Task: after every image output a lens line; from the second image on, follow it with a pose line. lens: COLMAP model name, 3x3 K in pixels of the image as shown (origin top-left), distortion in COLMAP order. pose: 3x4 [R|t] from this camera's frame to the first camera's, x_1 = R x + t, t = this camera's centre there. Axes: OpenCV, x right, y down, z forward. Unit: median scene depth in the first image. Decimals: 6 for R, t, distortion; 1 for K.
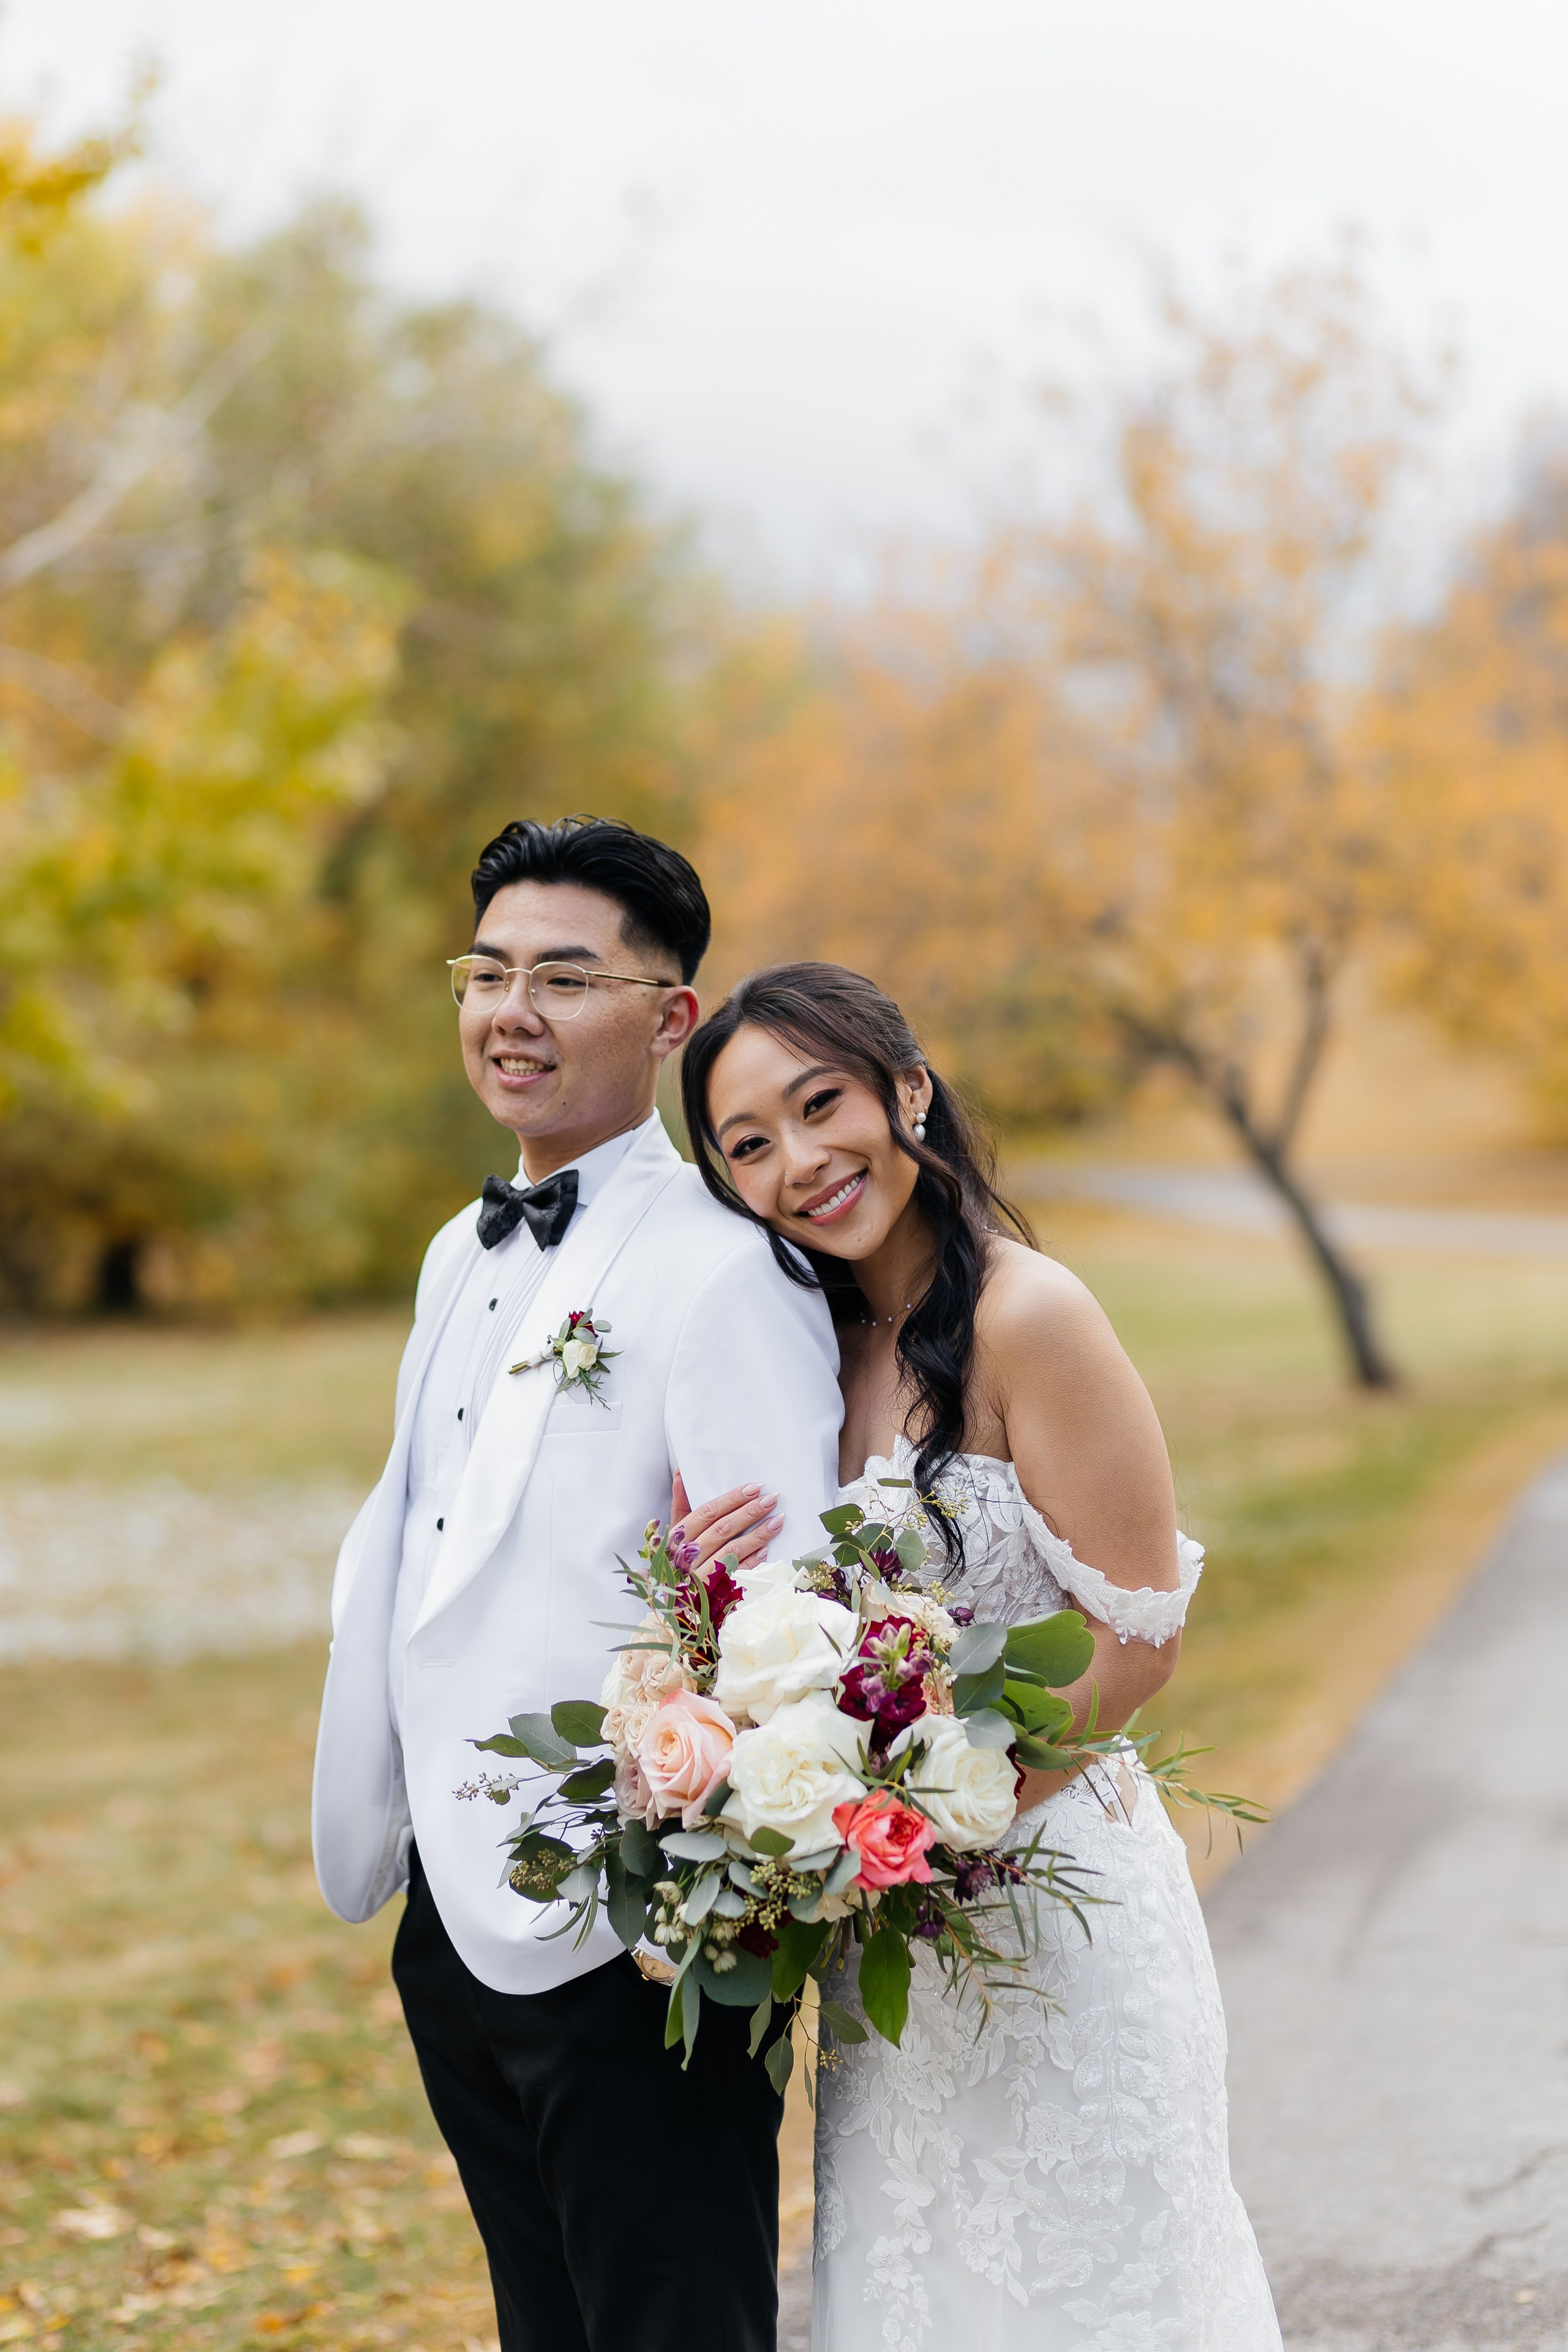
lens RADIAL K [[5398.3, 0, 787.3], [0, 5398.3, 1013.3], [0, 0, 1]] dist [0.083361, -0.590281]
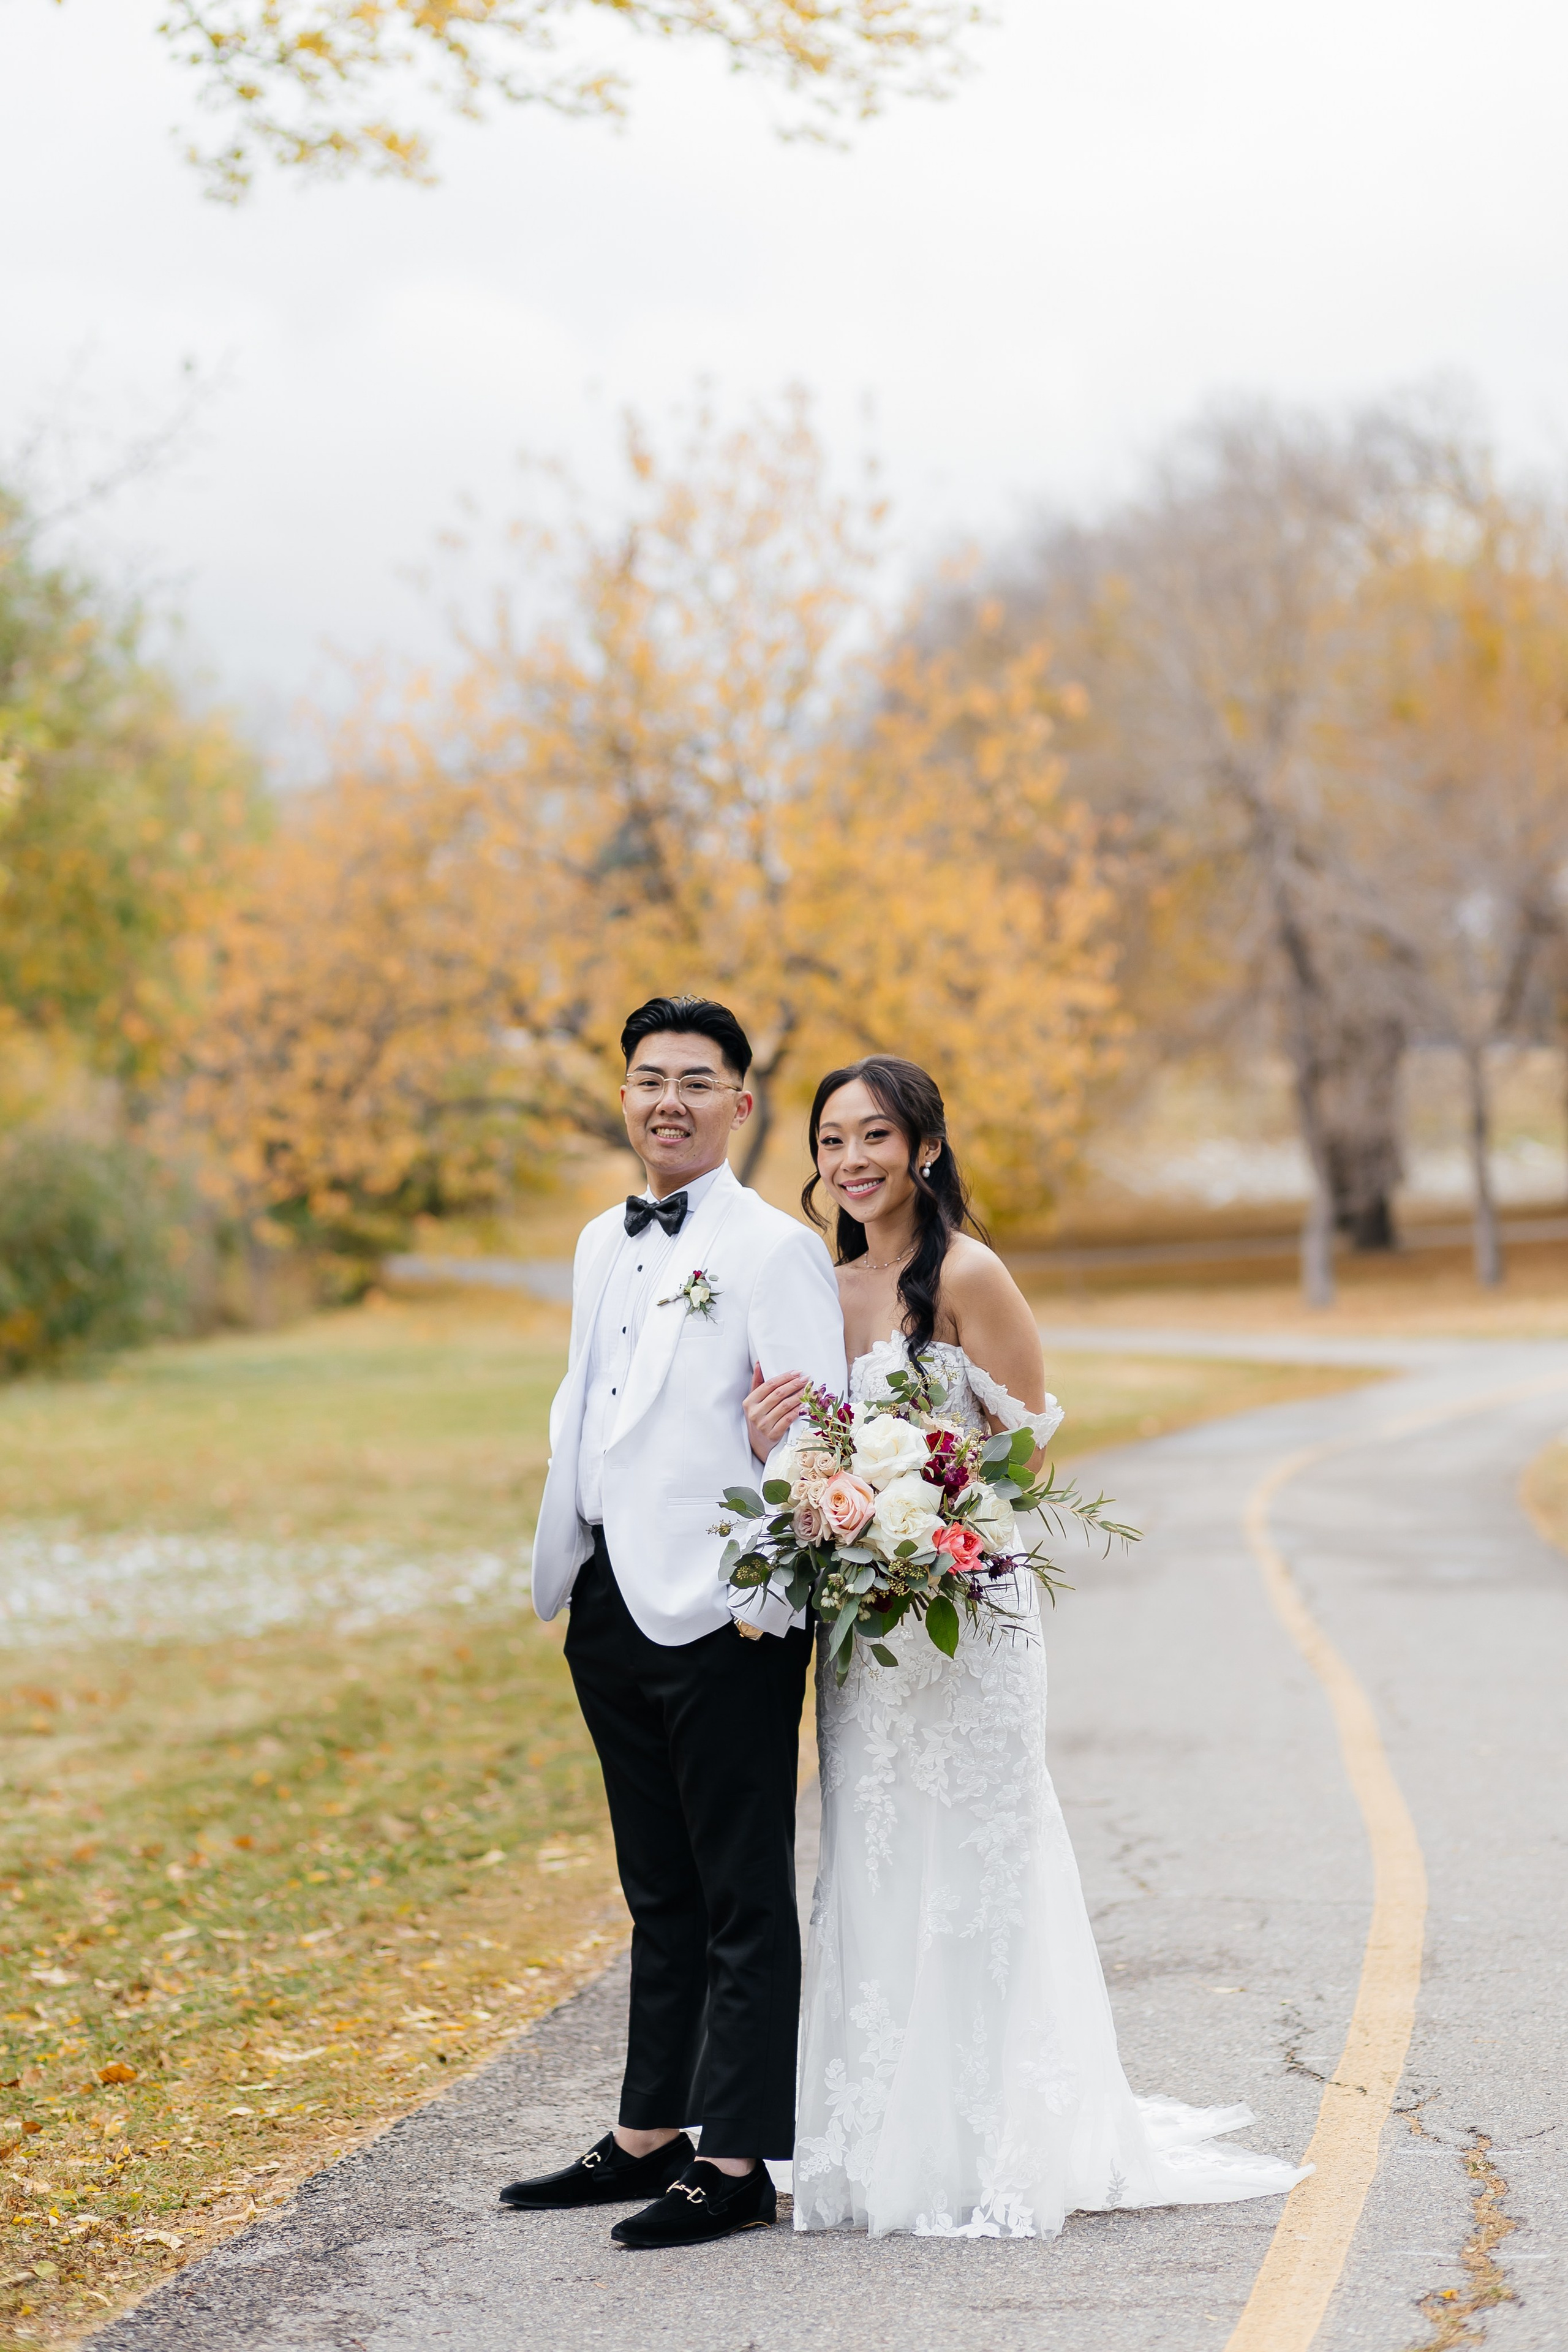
lens RADIAL K [[5580.9, 0, 784.0], [0, 5580.9, 1176.0], [0, 0, 1]] dist [0.096700, -0.306936]
pose [[0.992732, 0.012276, 0.119722, -0.235357], [-0.013787, 0.999835, 0.011799, 0.000627], [-0.119558, -0.013363, 0.992737, -0.858785]]
